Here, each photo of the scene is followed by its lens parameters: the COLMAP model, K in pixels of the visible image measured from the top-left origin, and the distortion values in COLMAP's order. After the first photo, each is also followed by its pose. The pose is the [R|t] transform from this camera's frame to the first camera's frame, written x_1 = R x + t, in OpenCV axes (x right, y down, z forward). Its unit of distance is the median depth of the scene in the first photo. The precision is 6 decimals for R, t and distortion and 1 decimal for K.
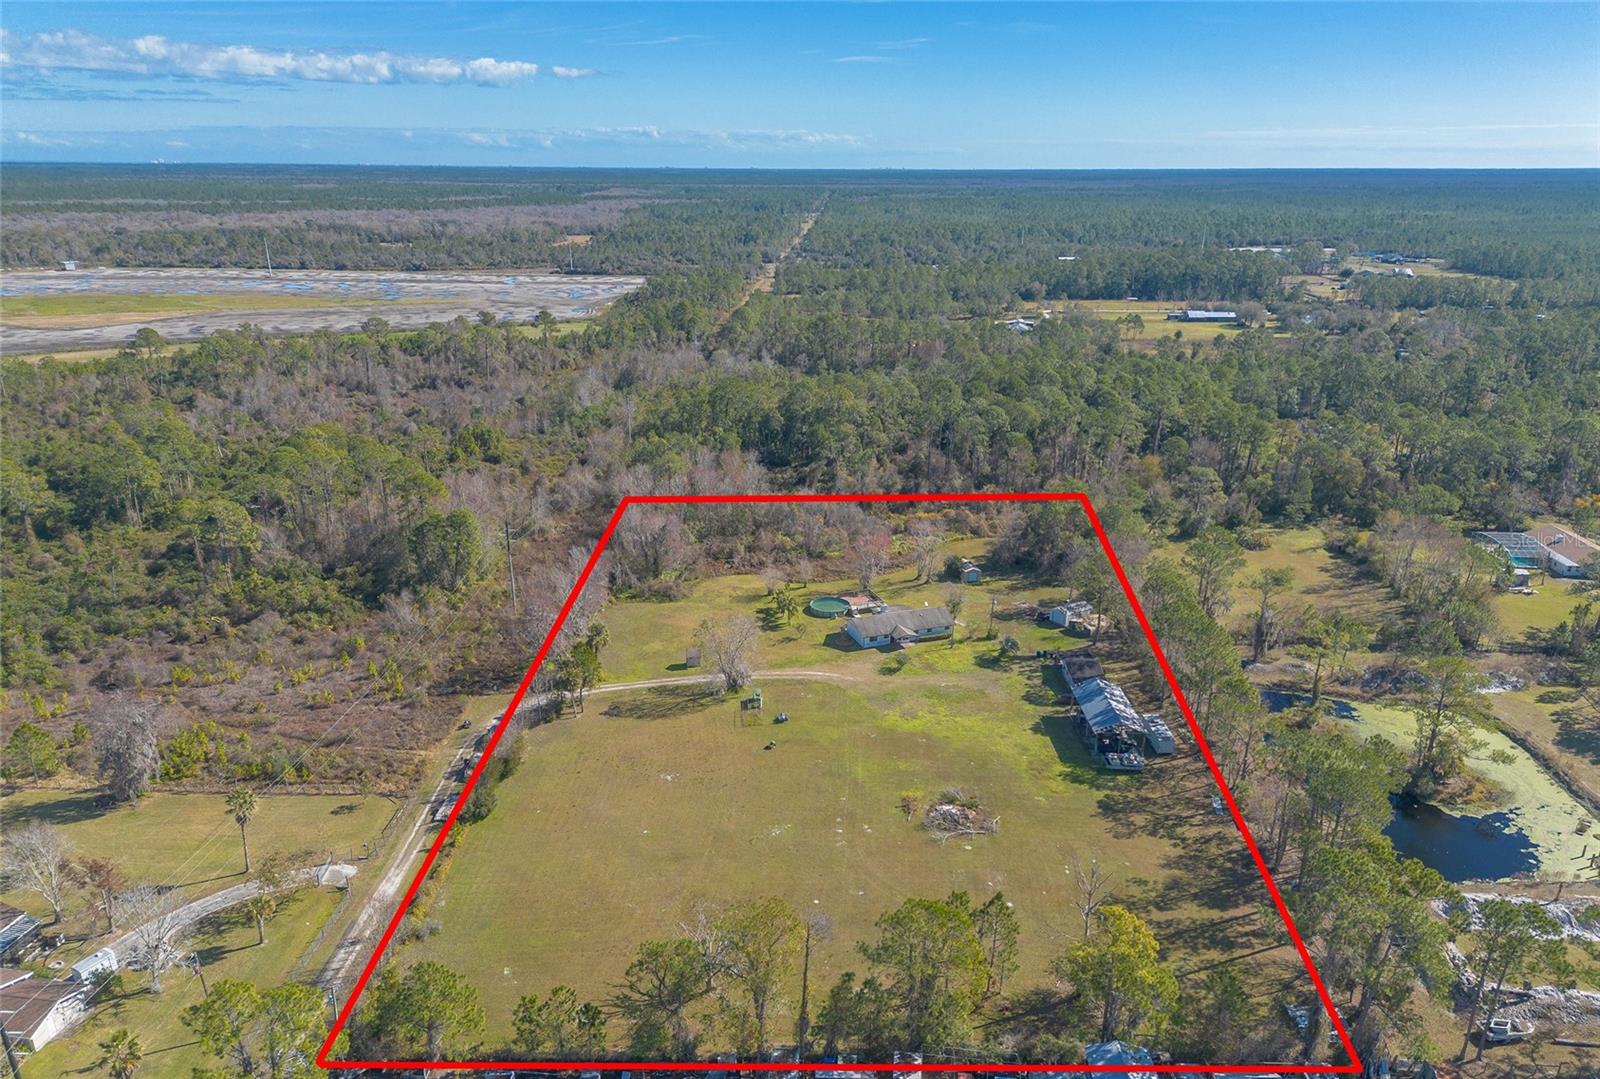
lens RADIAL K [[1128.7, 0, 801.2], [0, 1128.7, 574.3], [0, 0, 1]] dist [0.107663, -0.154103]
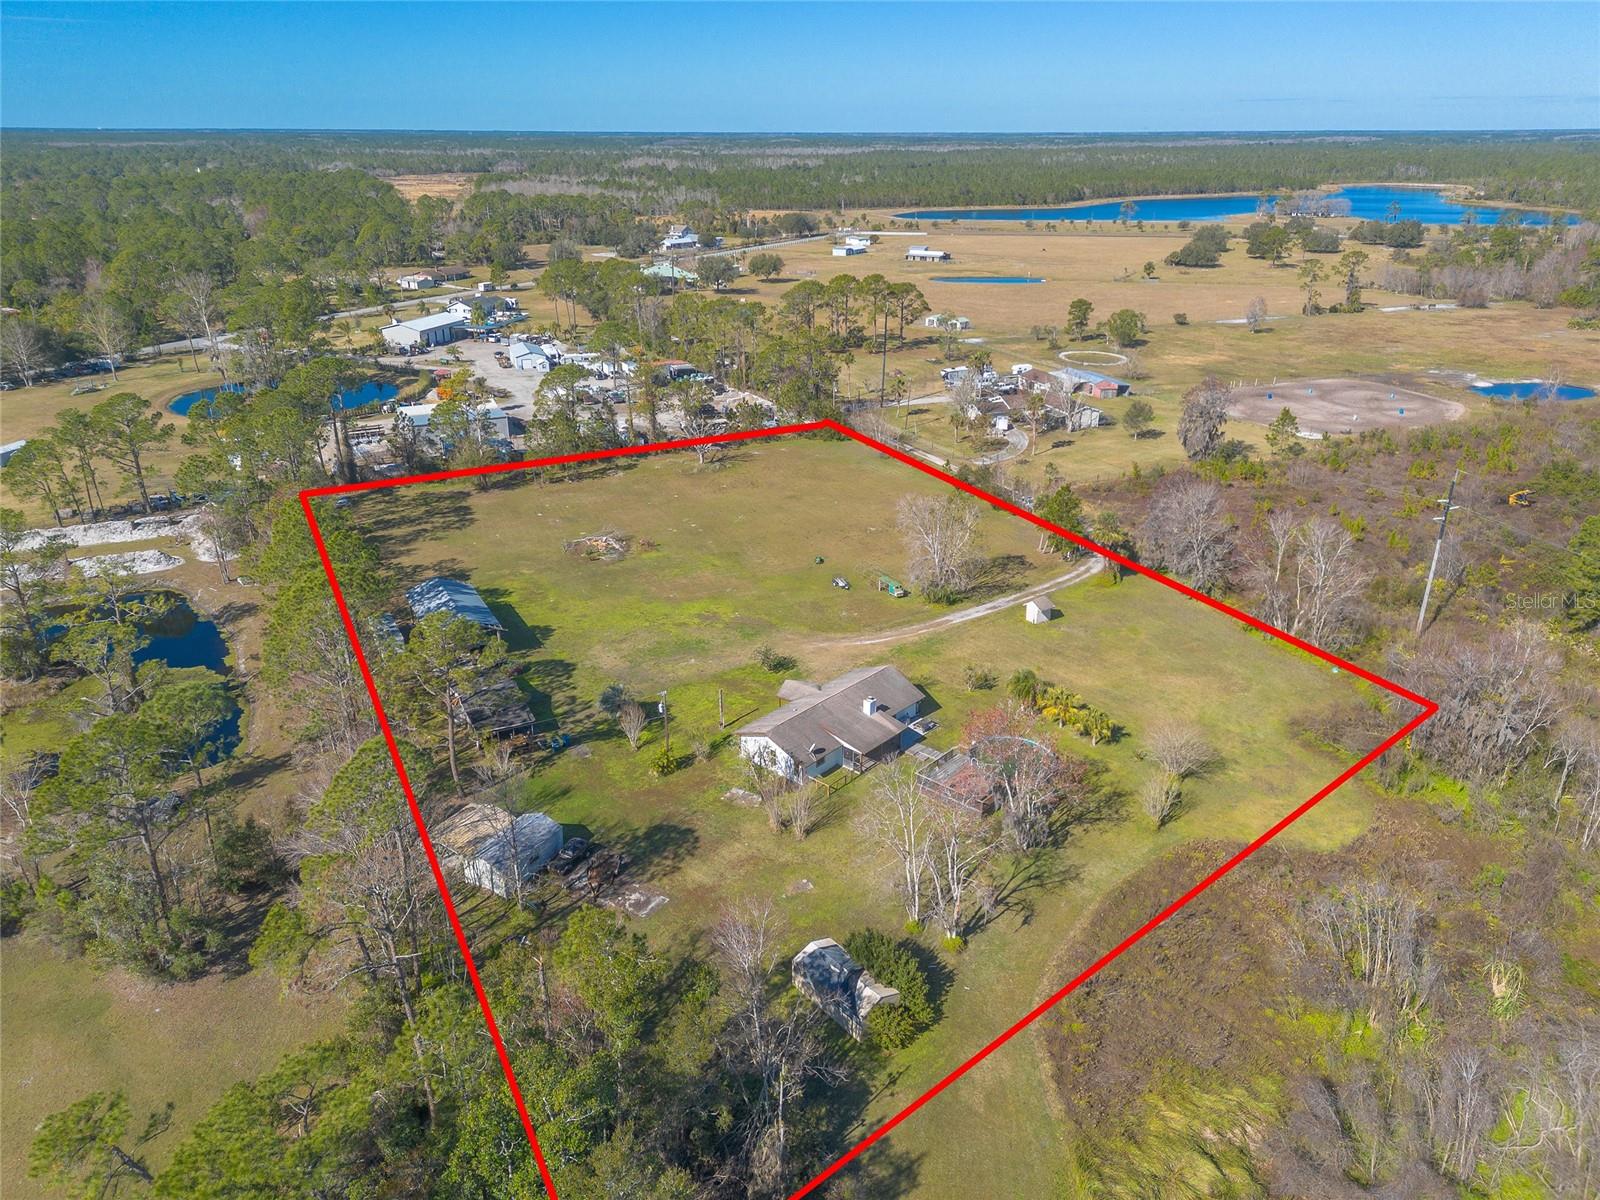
lens RADIAL K [[1119.9, 0, 800.0], [0, 1119.9, 600.0], [0, 0, 1]] dist [0.090770, -0.094890]
pose [[-0.884505, 0.165619, -0.436143, 0.329866], [-0.169661, 0.756665, 0.631406, -0.338843], [0.434587, 0.632478, -0.641175, 1.331322]]
